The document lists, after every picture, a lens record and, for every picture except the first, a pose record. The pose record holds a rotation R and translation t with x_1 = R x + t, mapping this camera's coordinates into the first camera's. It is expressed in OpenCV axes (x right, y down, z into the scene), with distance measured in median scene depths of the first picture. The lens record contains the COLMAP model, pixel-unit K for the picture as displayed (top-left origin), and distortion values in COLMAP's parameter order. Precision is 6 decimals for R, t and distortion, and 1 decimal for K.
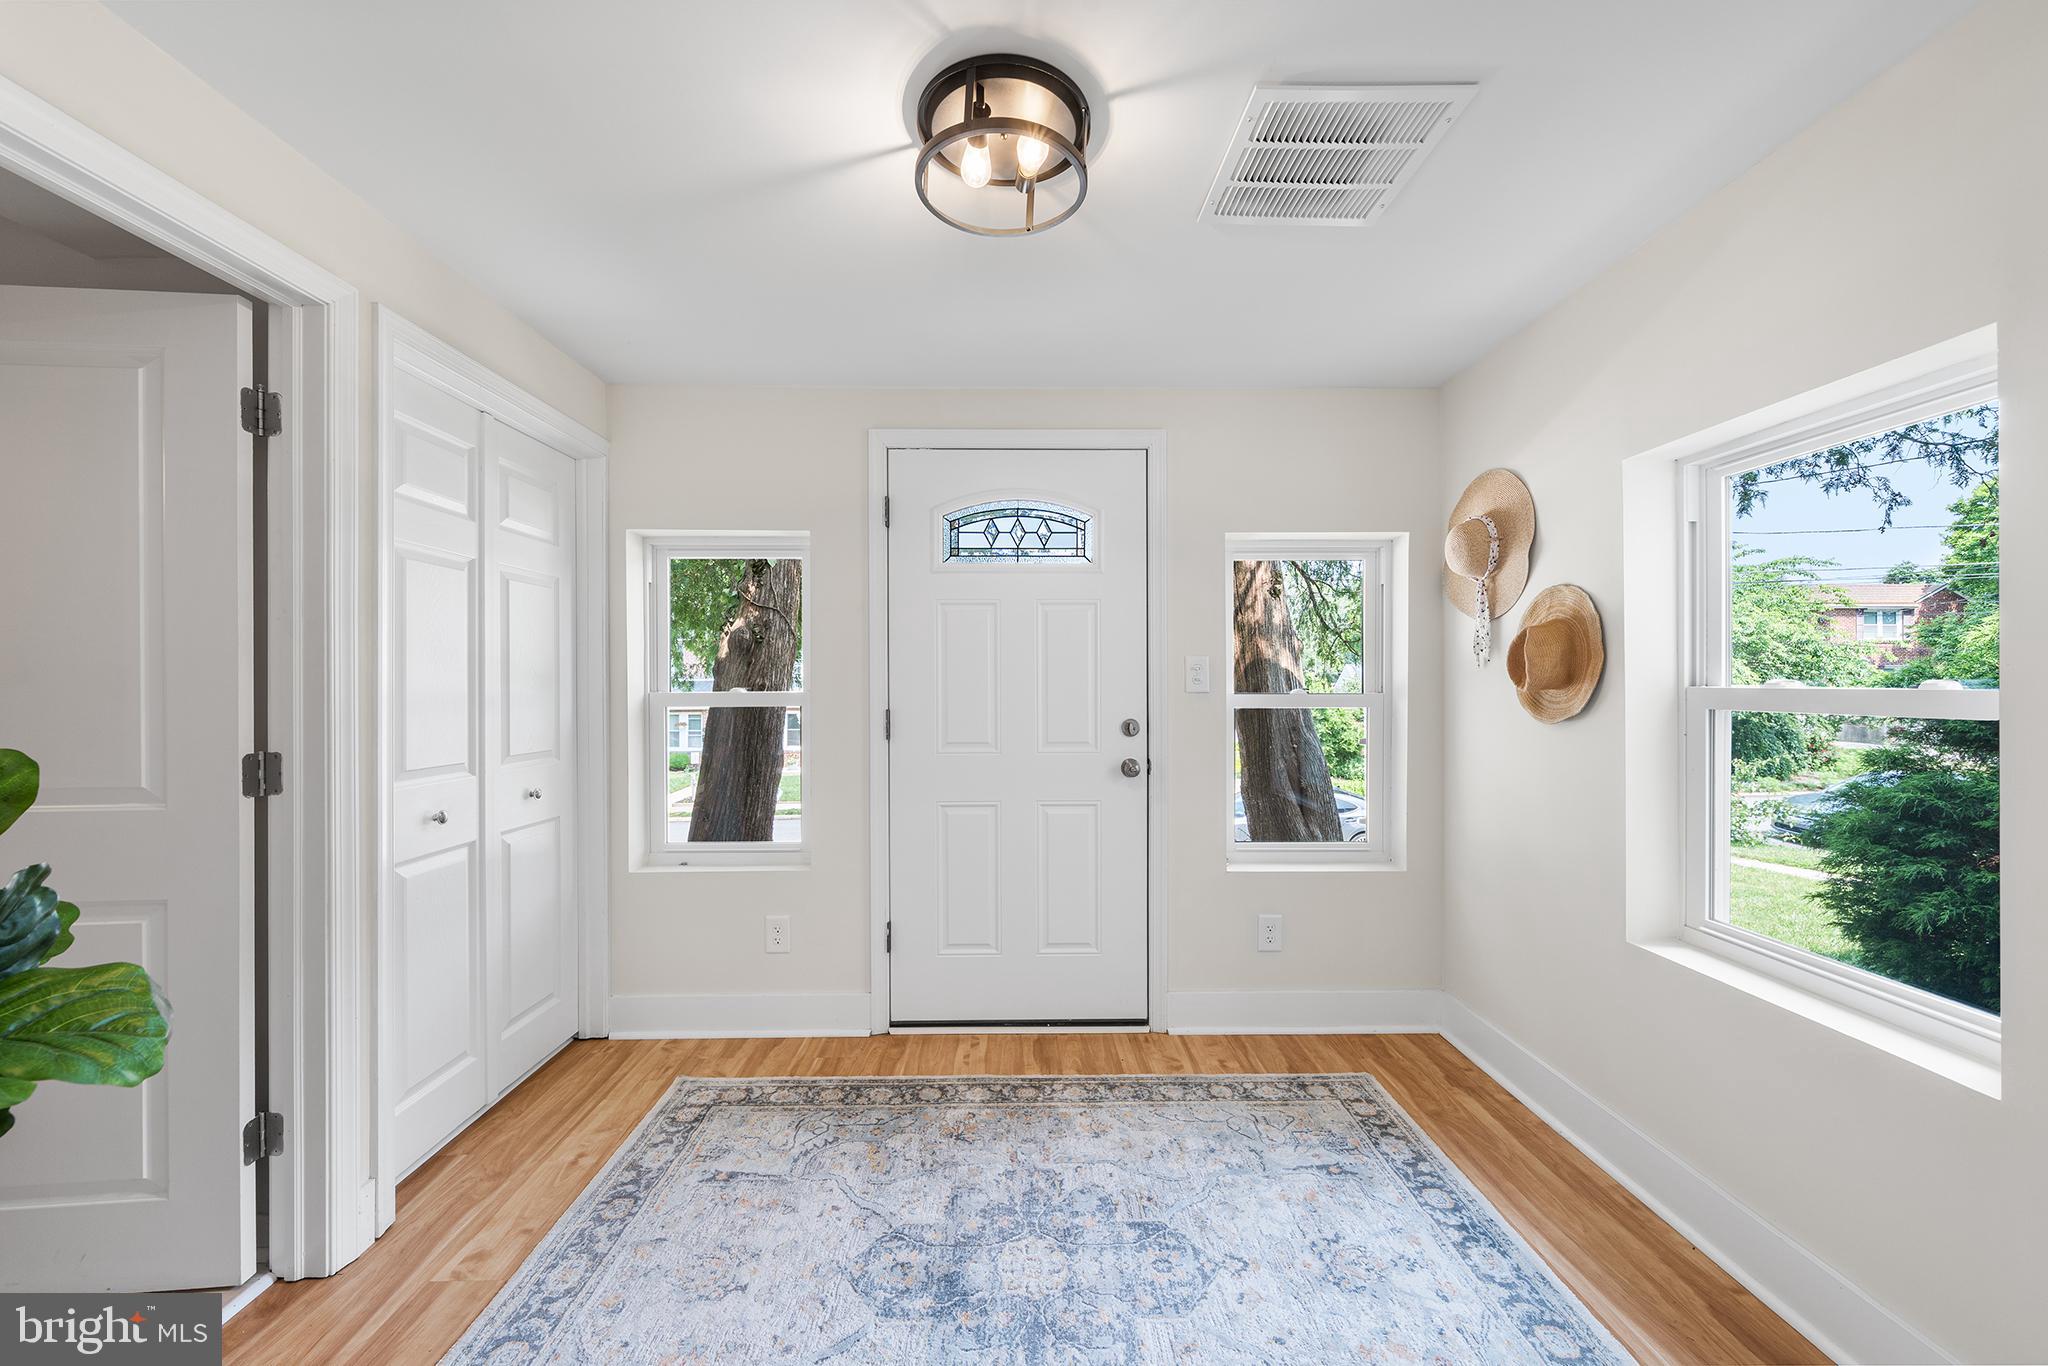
lens RADIAL K [[753.5, 0, 1023.5], [0, 753.5, 686.4], [0, 0, 1]] dist [0.001085, -0.000727]
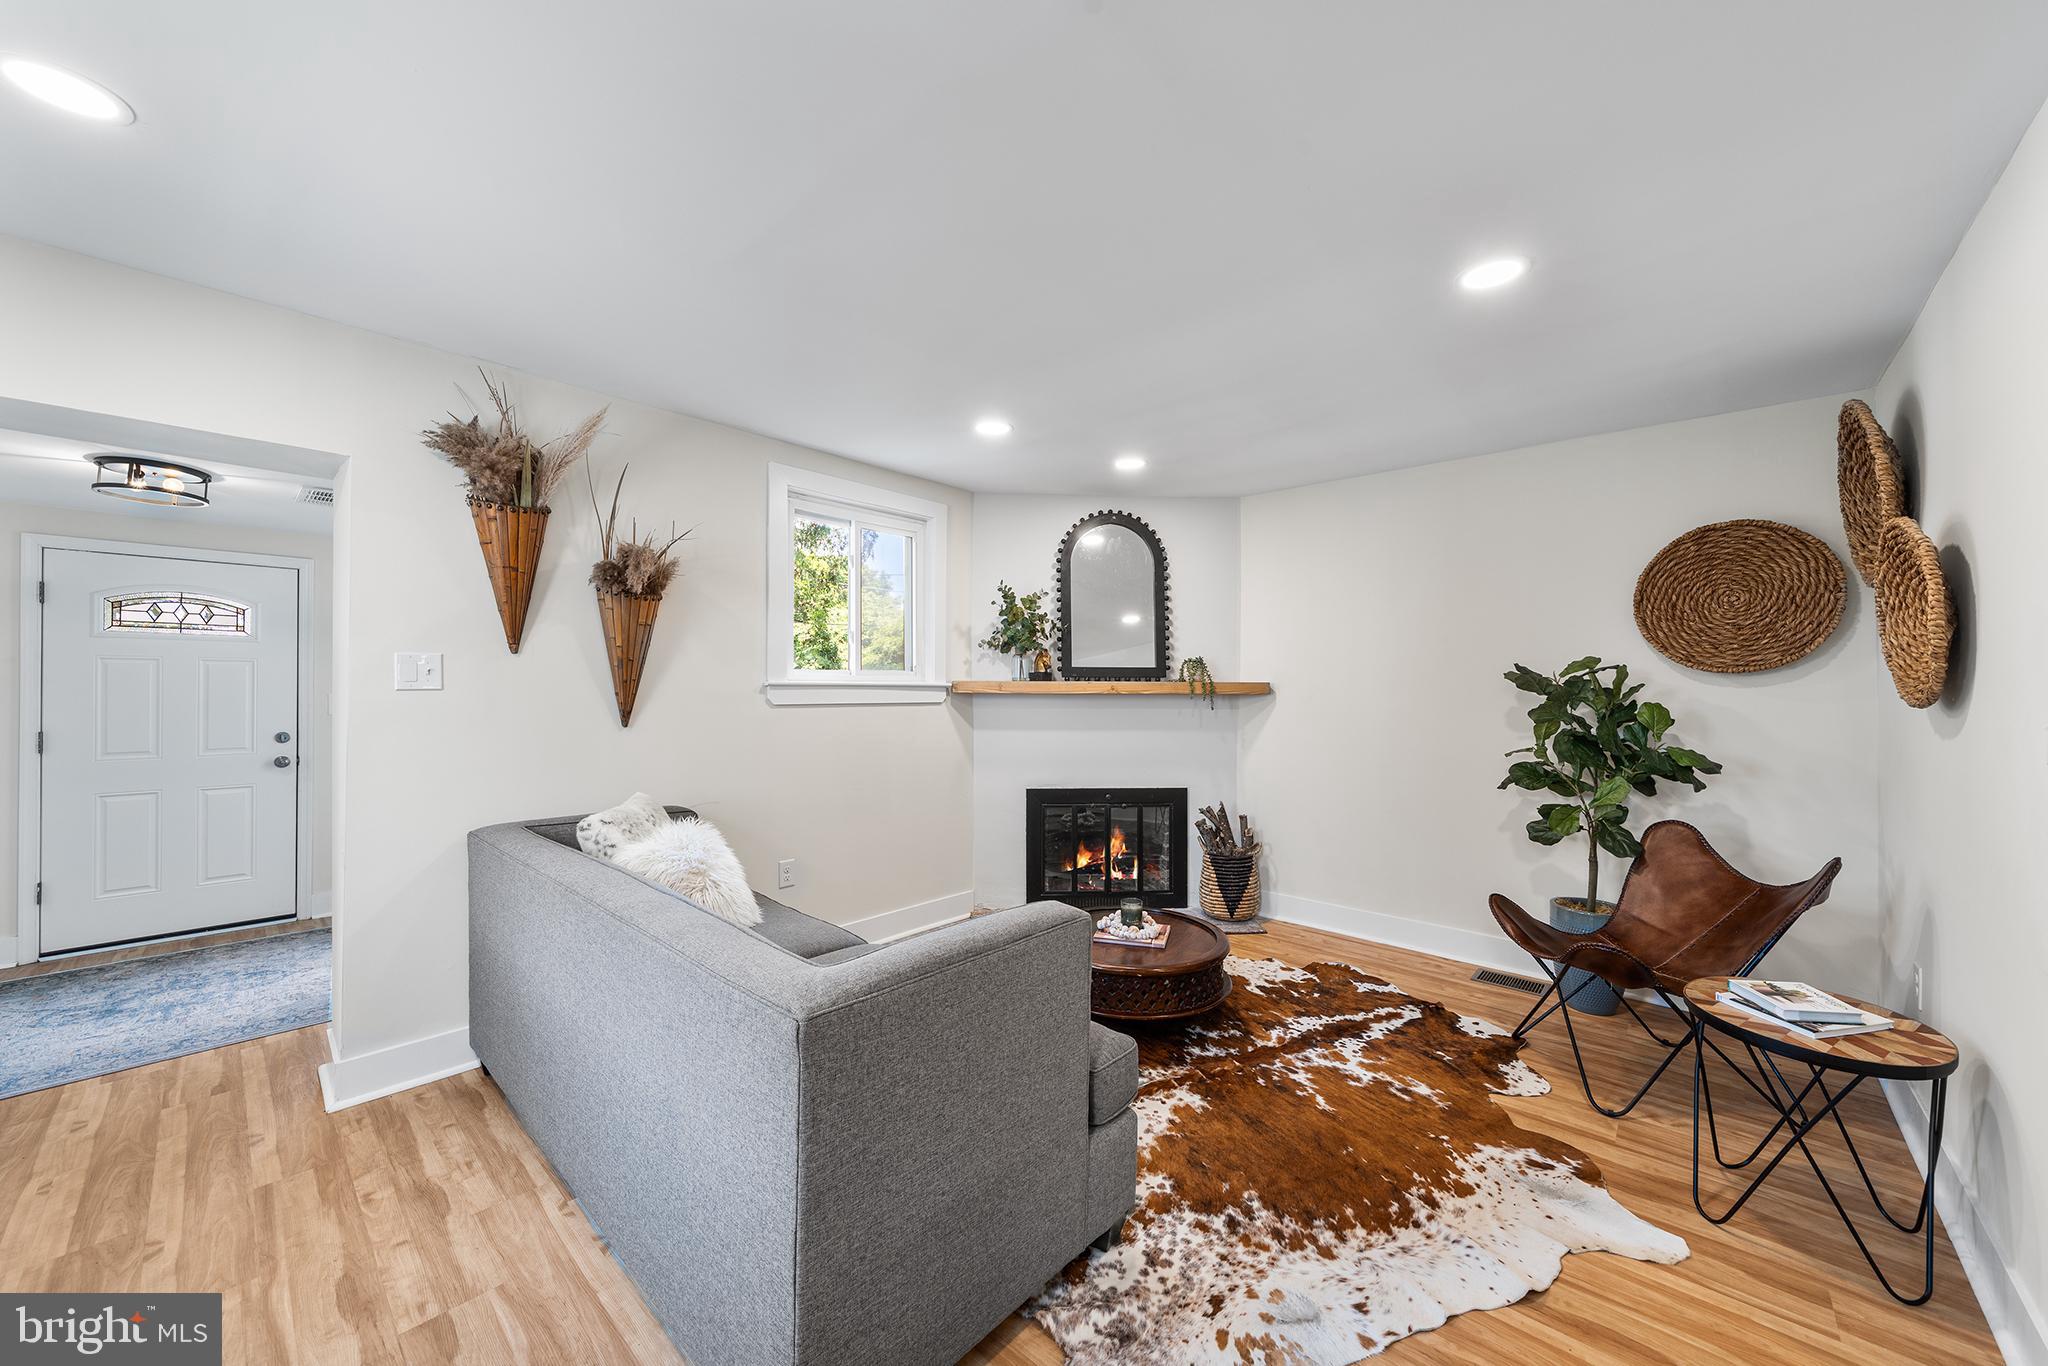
lens RADIAL K [[753.5, 0, 1038.0], [0, 753.5, 681.3], [0, 0, 1]] dist [0.001085, -0.000727]
pose [[0.696961, 0.008950, 0.717054, 0.109728], [-0.003320, 0.999952, -0.009255, -0.057577], [-0.717102, 0.004070, 0.696957, -1.325016]]
